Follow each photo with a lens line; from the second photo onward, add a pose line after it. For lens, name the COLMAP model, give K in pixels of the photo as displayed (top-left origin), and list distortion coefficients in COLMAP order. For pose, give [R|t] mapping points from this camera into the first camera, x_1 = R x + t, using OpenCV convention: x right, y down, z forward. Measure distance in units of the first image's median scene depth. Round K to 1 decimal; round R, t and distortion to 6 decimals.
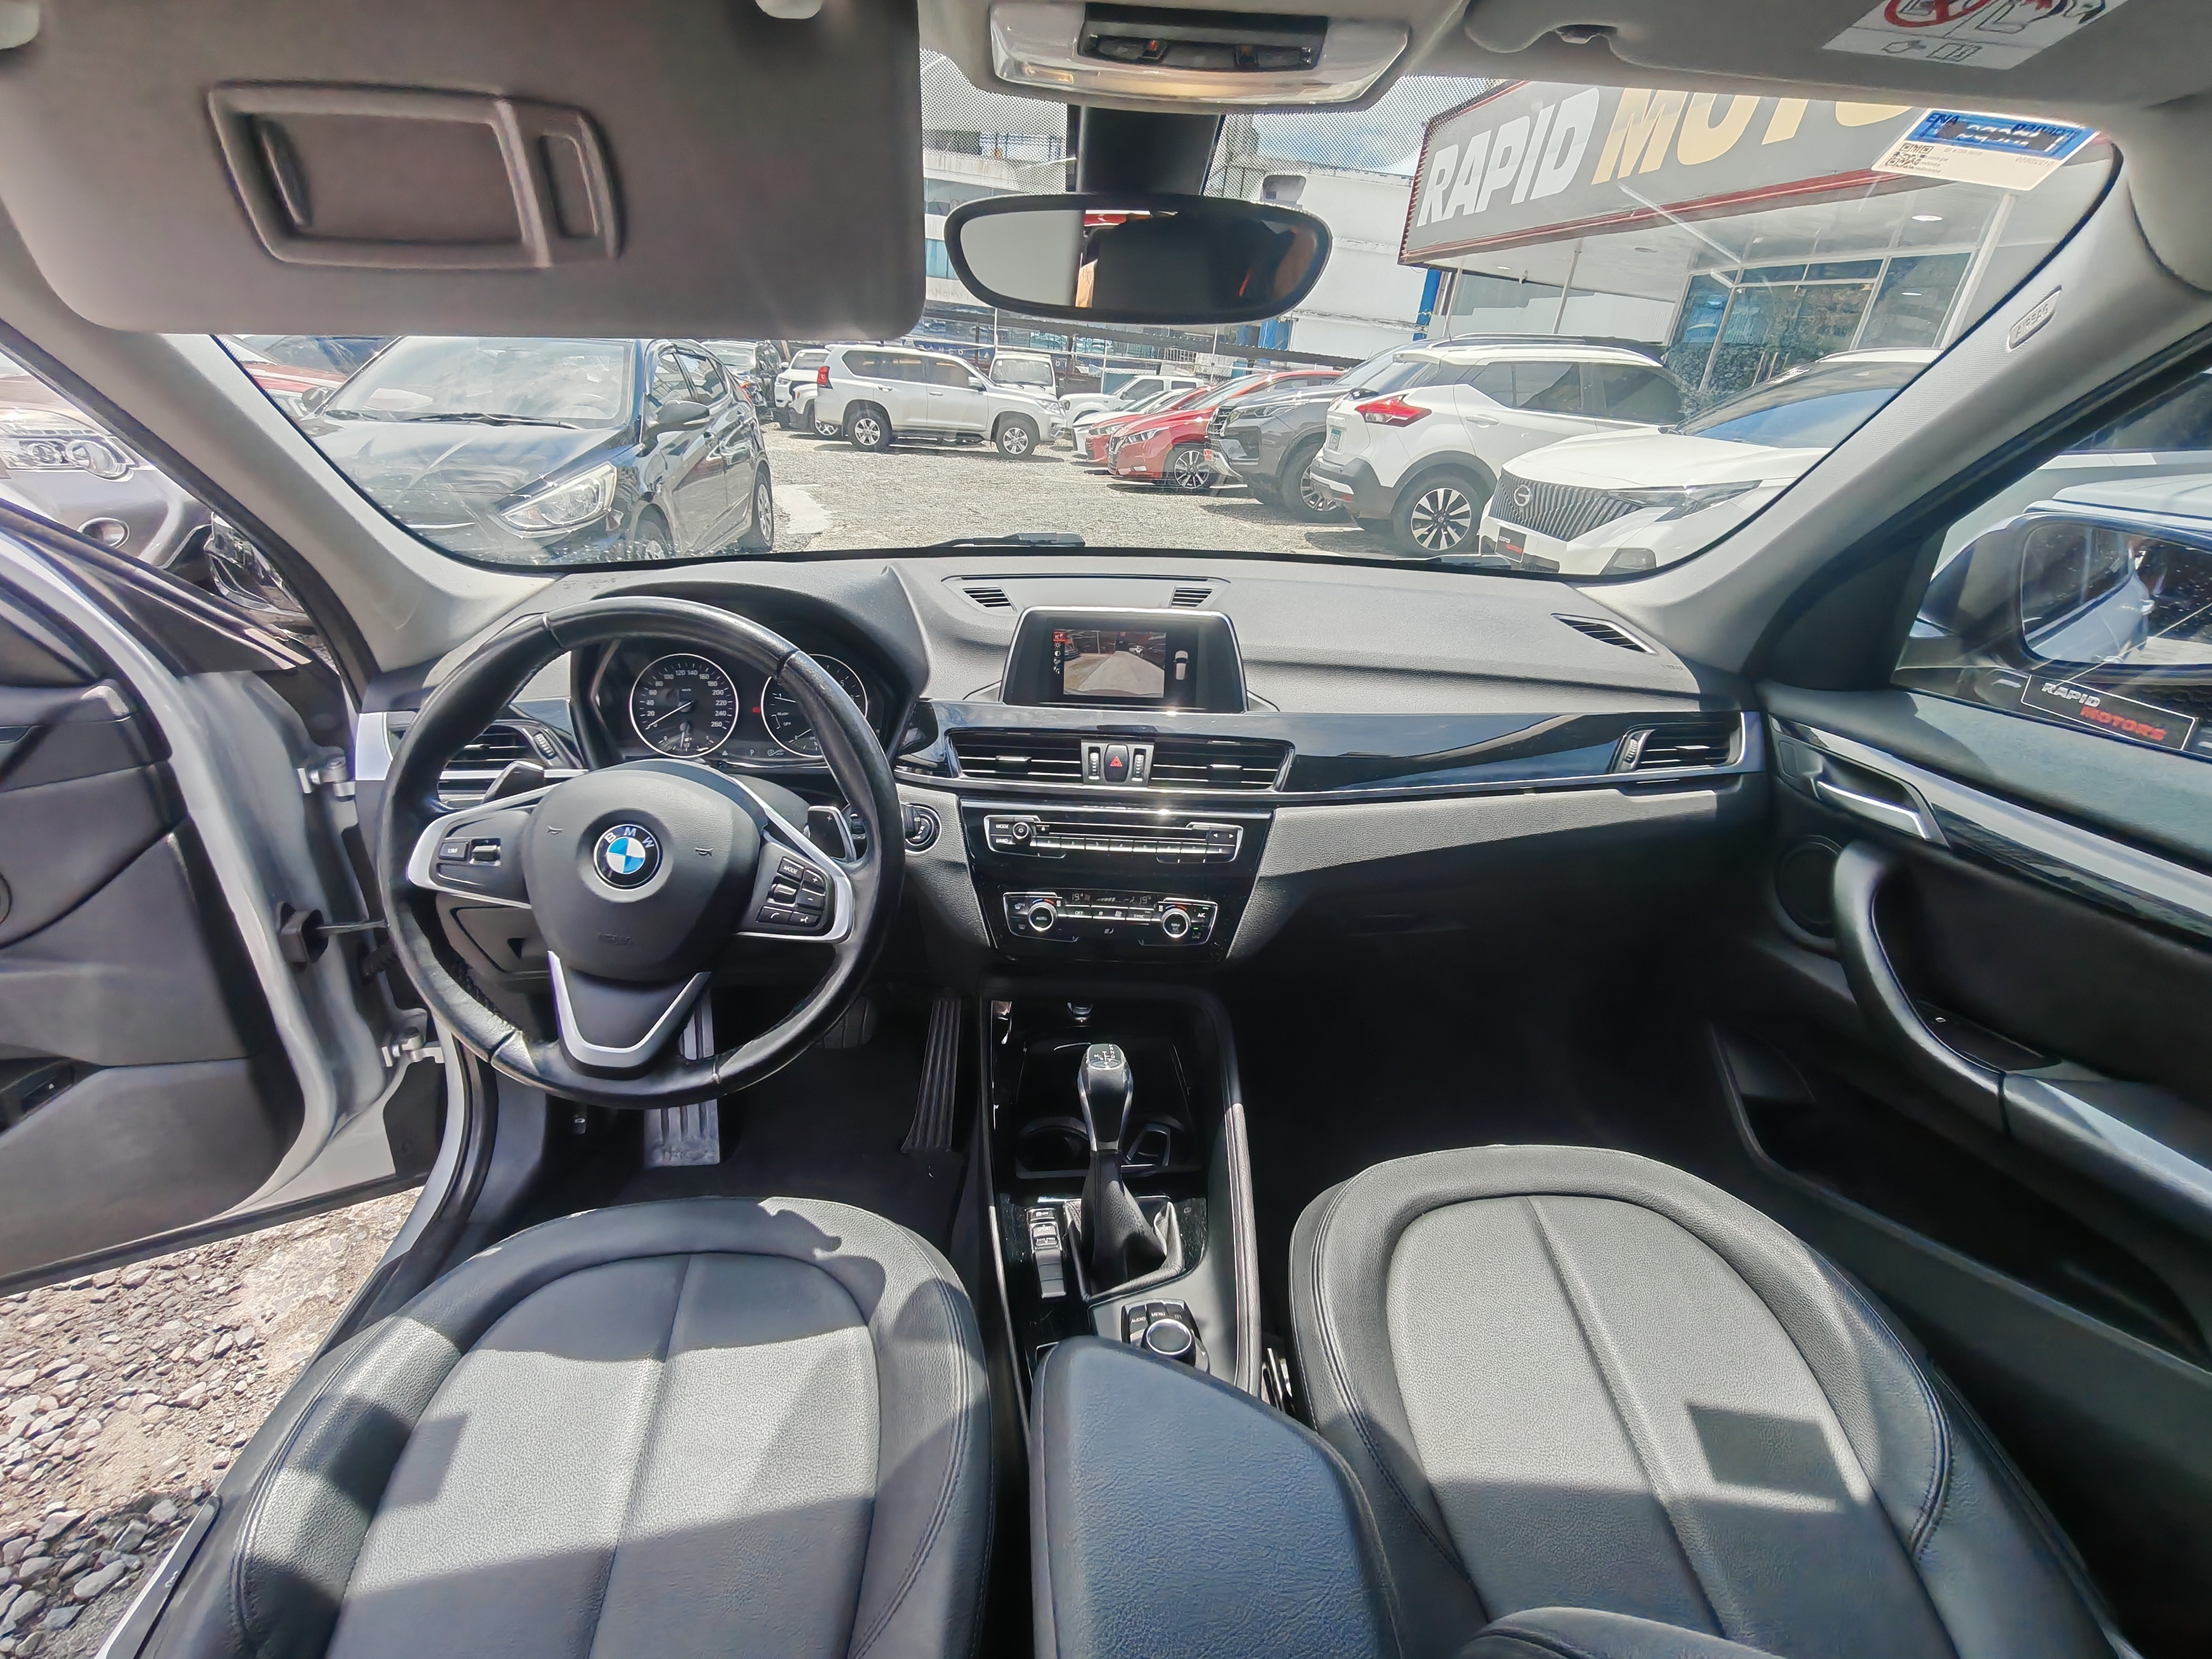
lens RADIAL K [[1053.0, 0, 1106.7], [0, 1053.0, 827.0], [0, 0, 1]] dist [0.000787, 0.000345]
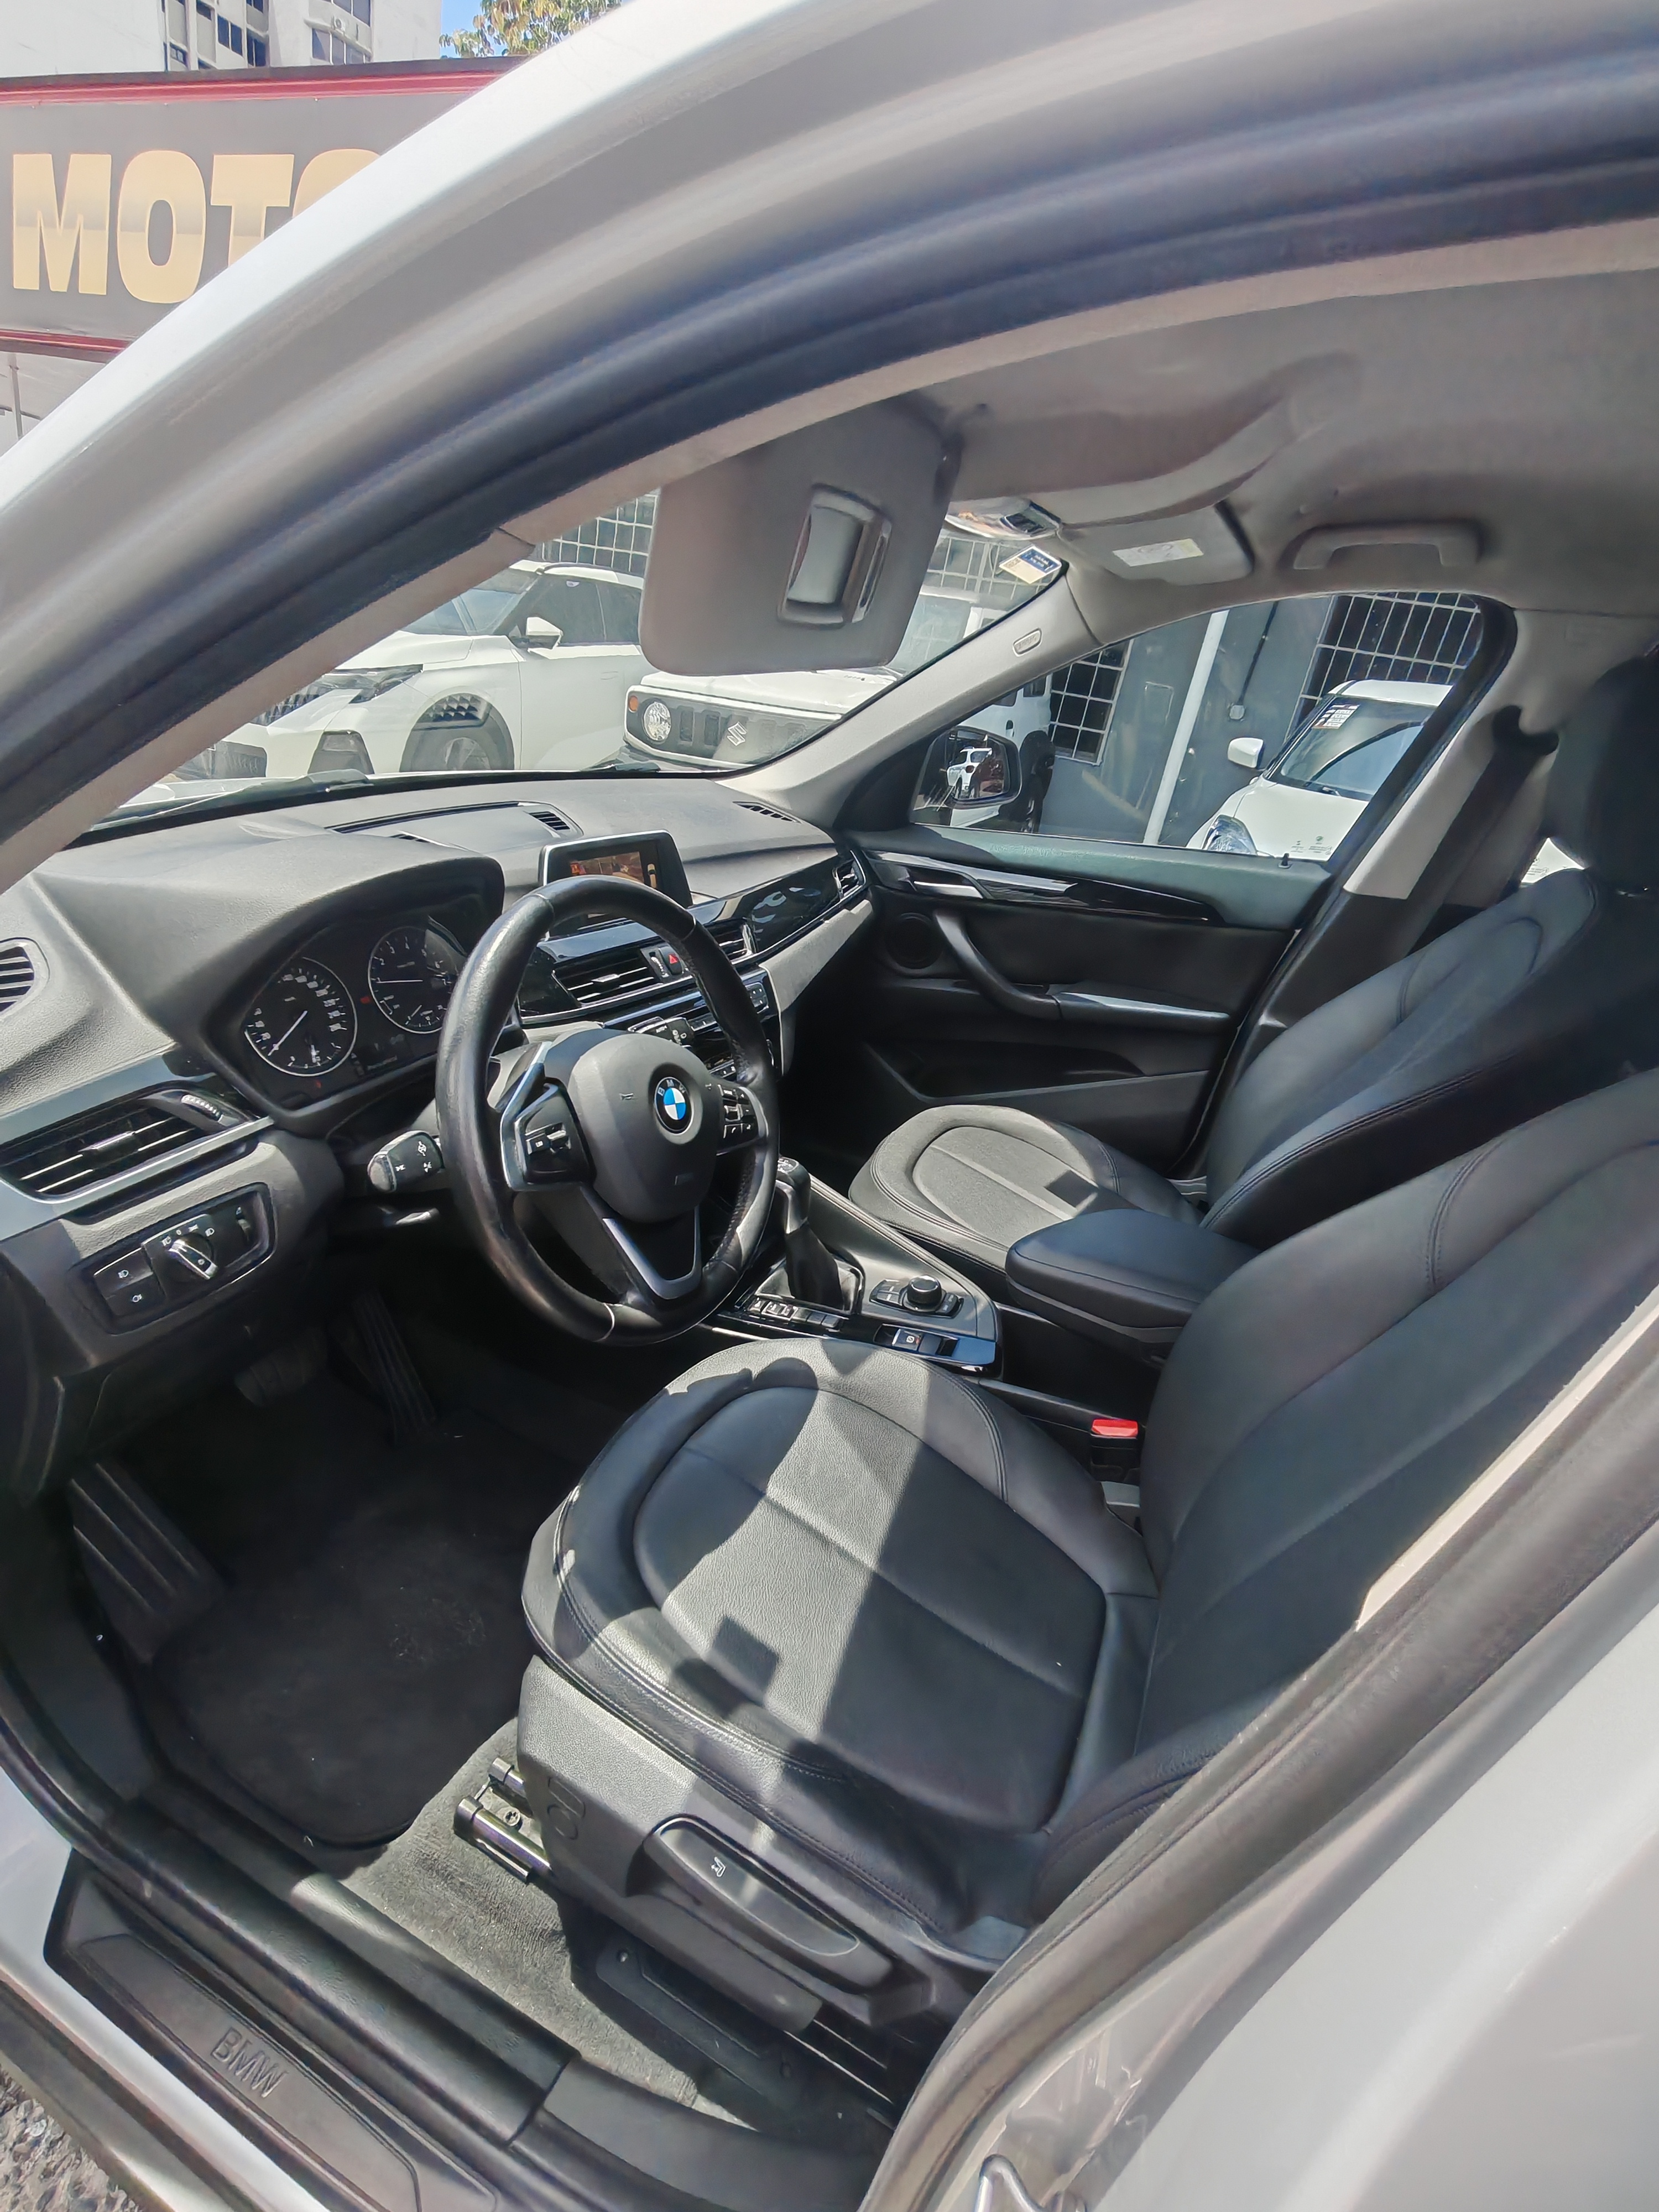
lens RADIAL K [[1053.0, 0, 828.6], [0, 1053.0, 1105.8], [0, 0, 1]] dist [0.000787, 0.000345]
pose [[0.489617, -0.338319, 0.803626, -0.956577], [0.254486, 0.936974, 0.239408, -0.150192], [-0.833973, 0.087293, 0.544856, 0.178772]]
